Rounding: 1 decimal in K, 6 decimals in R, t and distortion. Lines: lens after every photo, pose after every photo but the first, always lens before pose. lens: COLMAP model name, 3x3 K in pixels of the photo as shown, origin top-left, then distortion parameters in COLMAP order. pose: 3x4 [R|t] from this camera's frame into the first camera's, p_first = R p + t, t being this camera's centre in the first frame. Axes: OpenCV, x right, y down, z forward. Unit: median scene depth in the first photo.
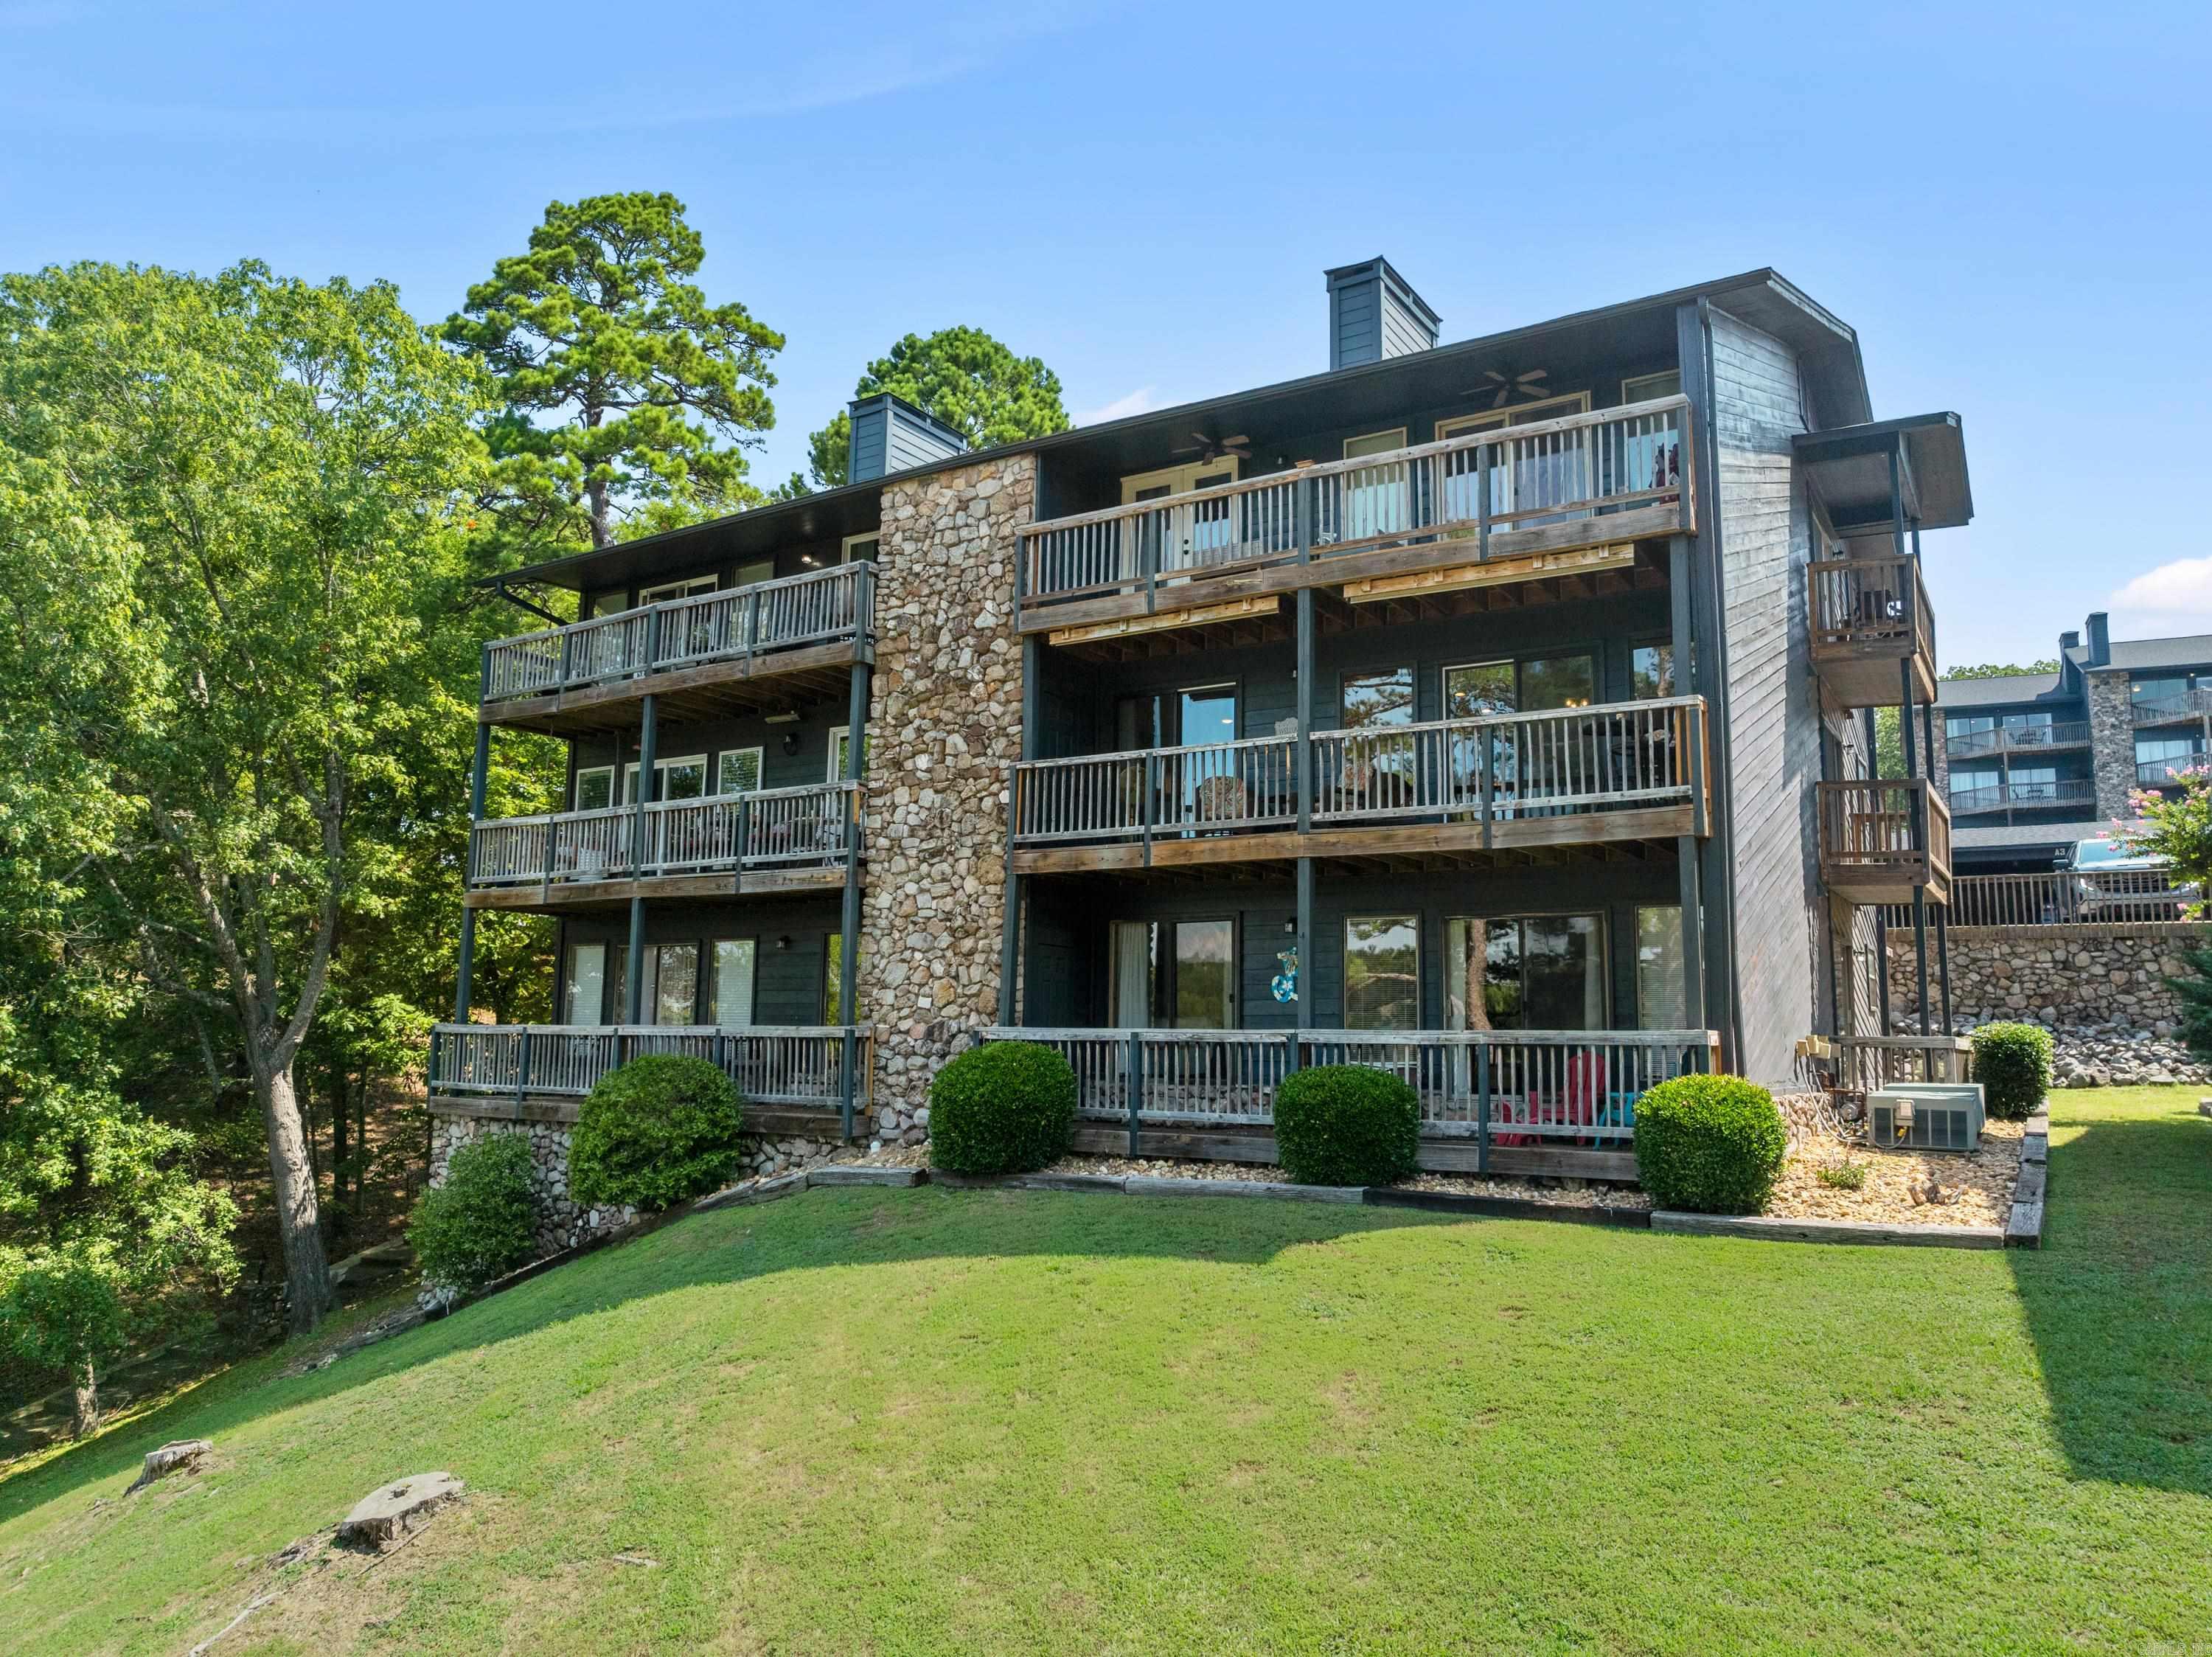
lens RADIAL K [[1515.0, 0, 1131.4], [0, 1515.0, 822.3], [0, 0, 1]] dist [-0.025710, -0.008330]
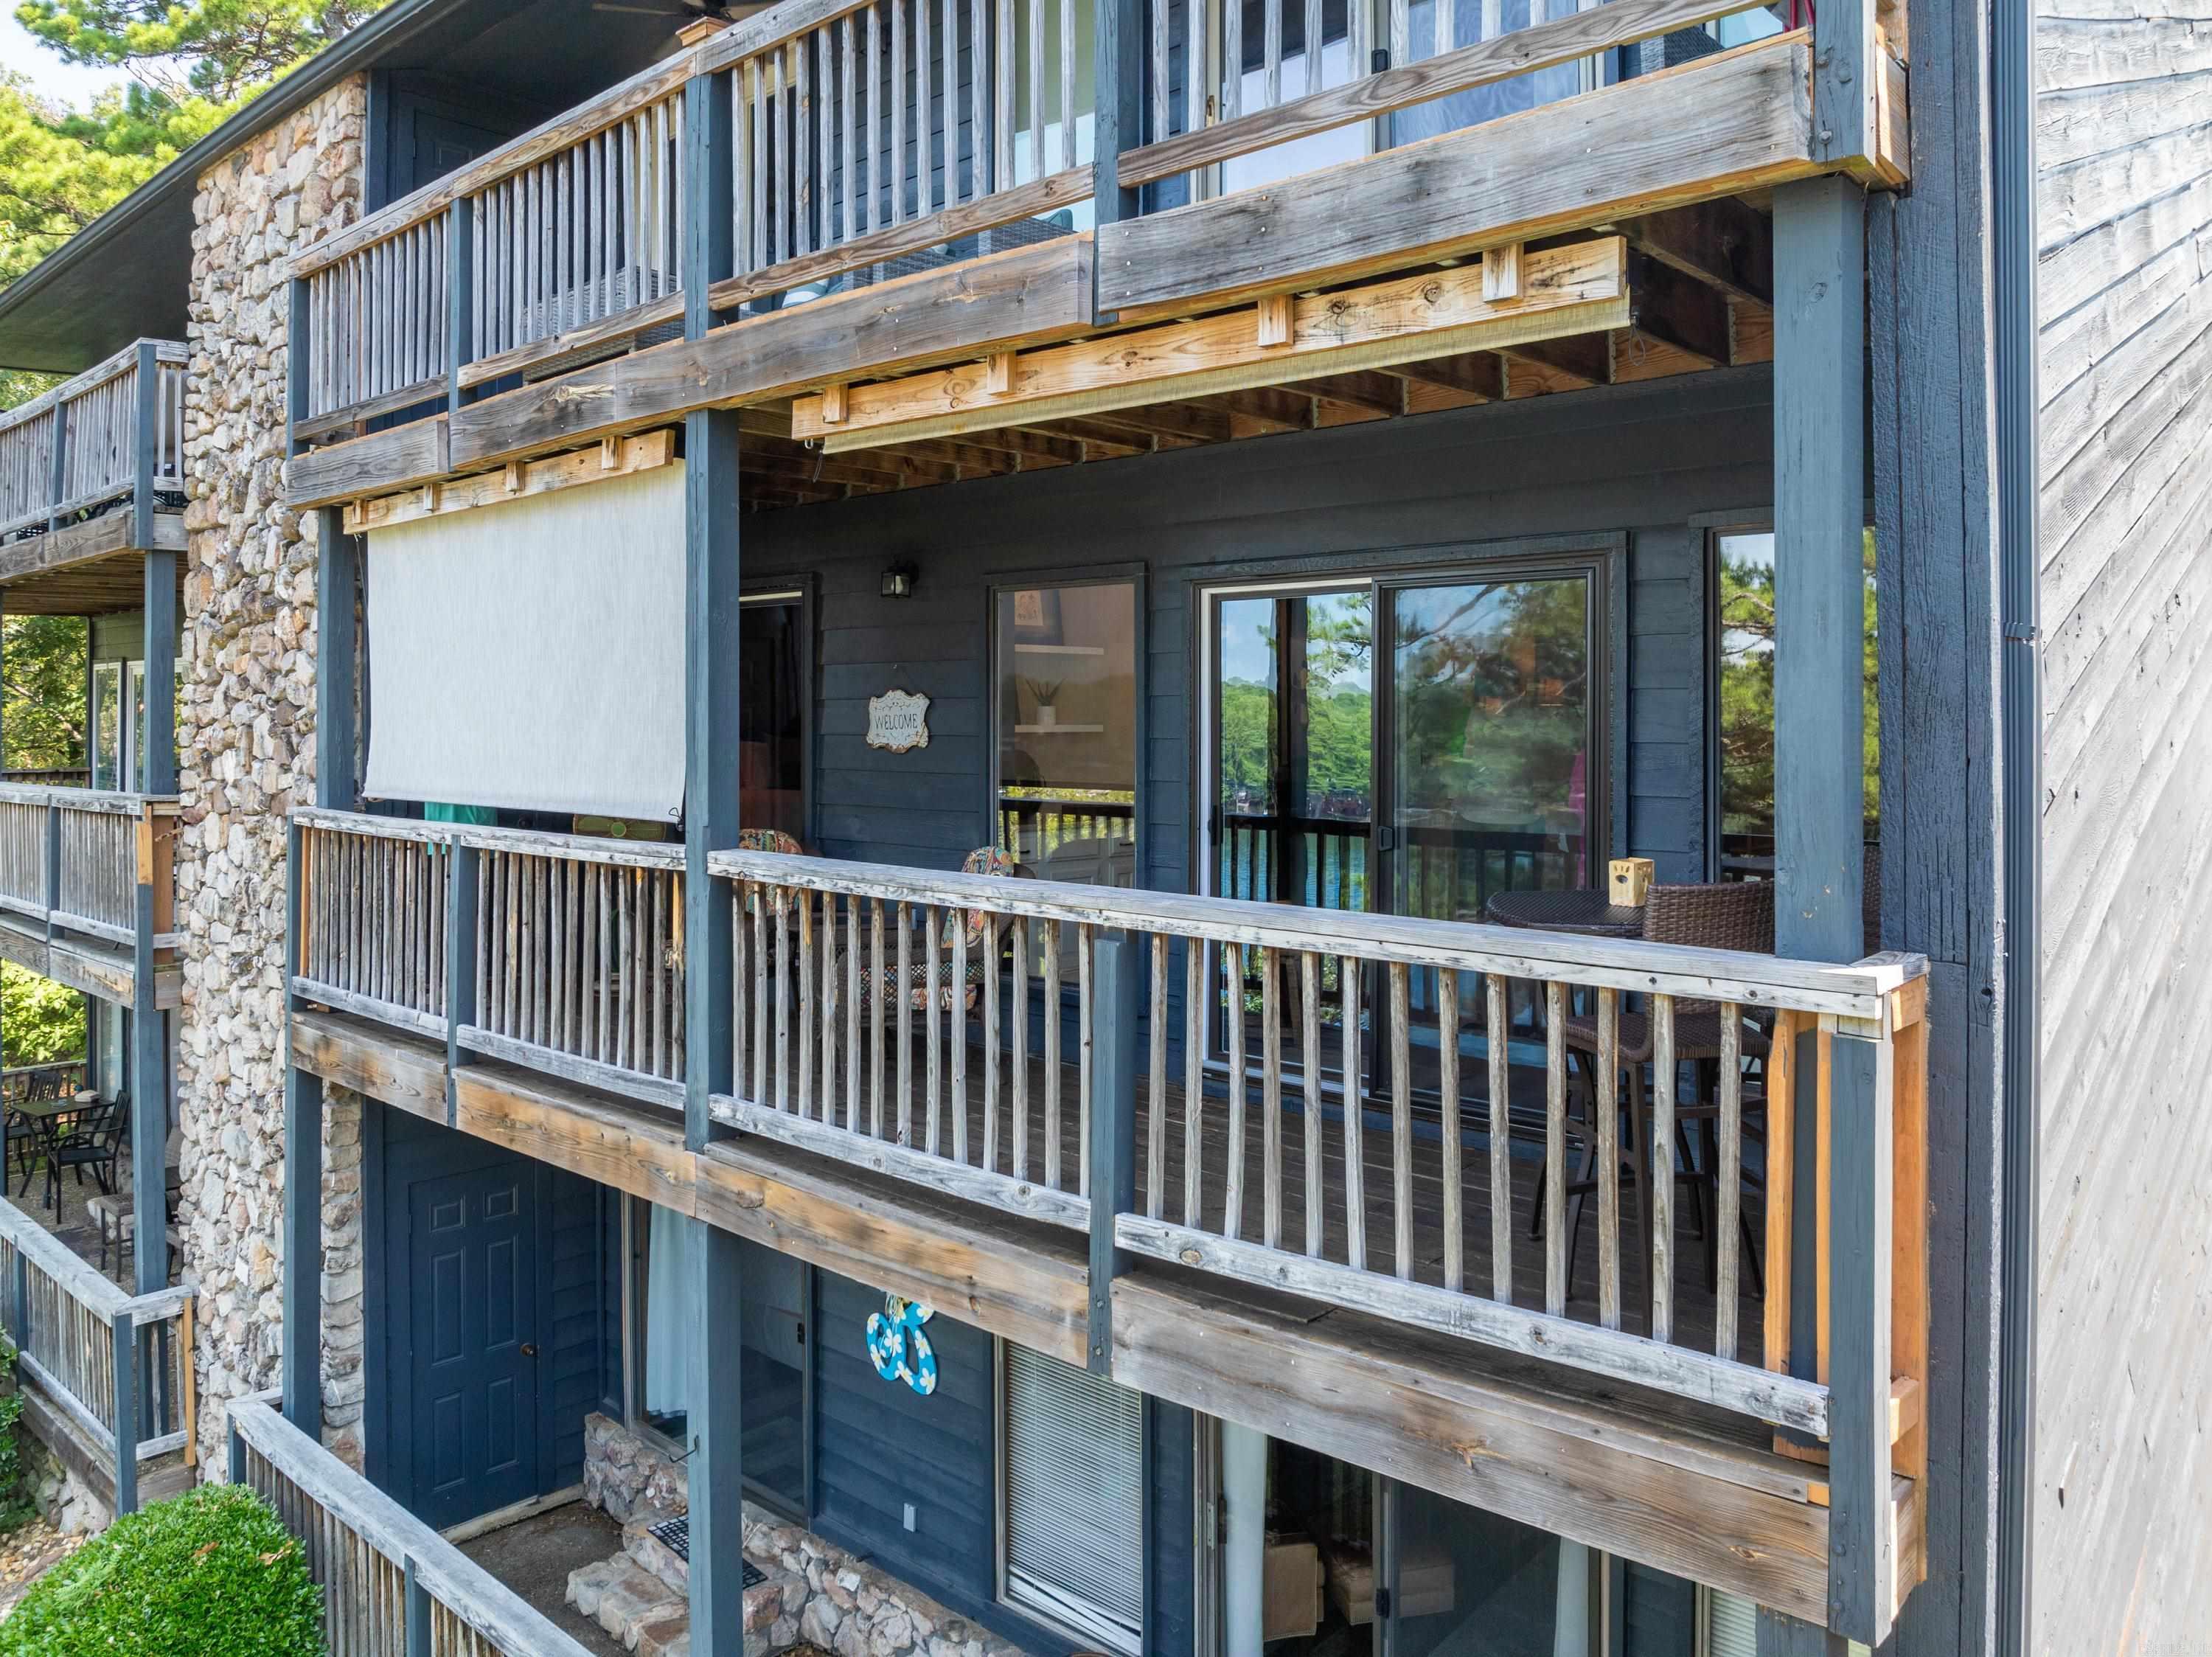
lens RADIAL K [[1569.4, 0, 1138.2], [0, 1569.4, 688.3], [0, 0, 1]] dist [-0.038697, -0.000365]
pose [[0.985592, -0.019946, -0.167961, 0.229557], [0.041217, 0.991410, 0.124130, -0.114052], [0.164043, -0.129264, 0.977947, 0.573001]]
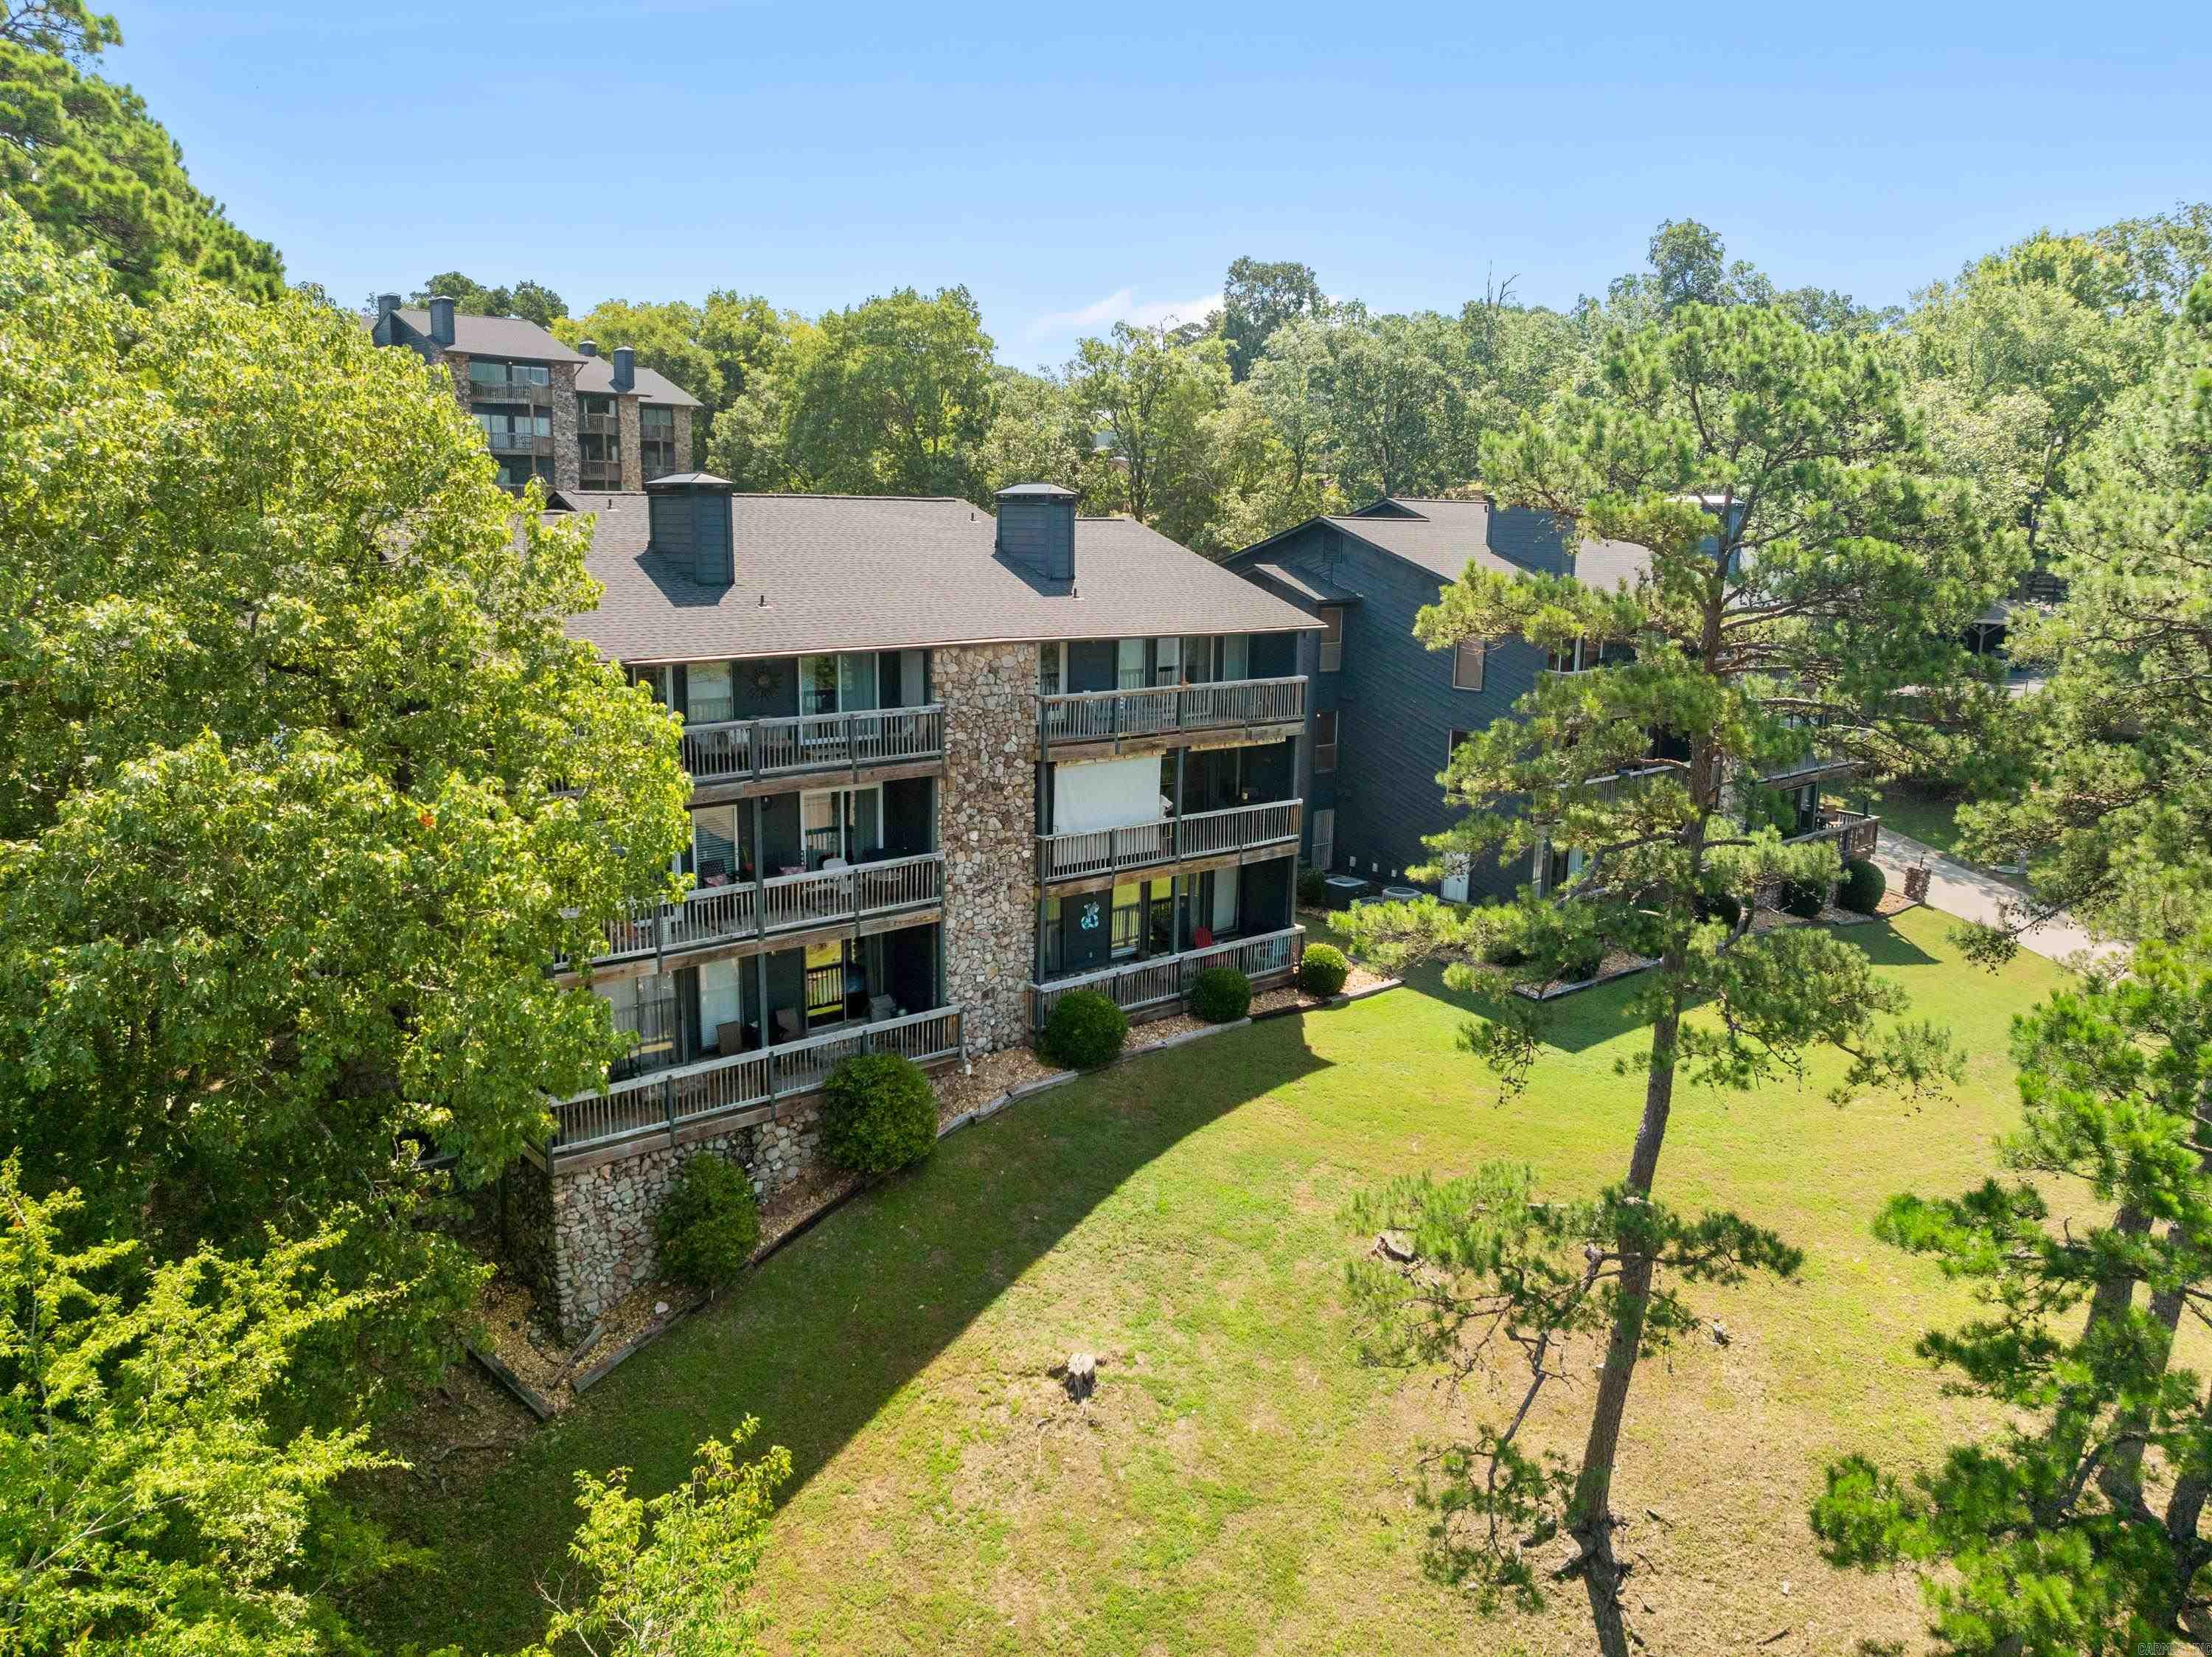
lens RADIAL K [[1515.0, 0, 1131.4], [0, 1515.0, 822.3], [0, 0, 1]] dist [-0.025710, -0.008330]
pose [[0.307986, -0.187695, 0.932692, -1.577799], [-0.148715, 0.958798, 0.242056, -0.466014], [-0.939696, -0.213255, 0.267384, 0.422839]]
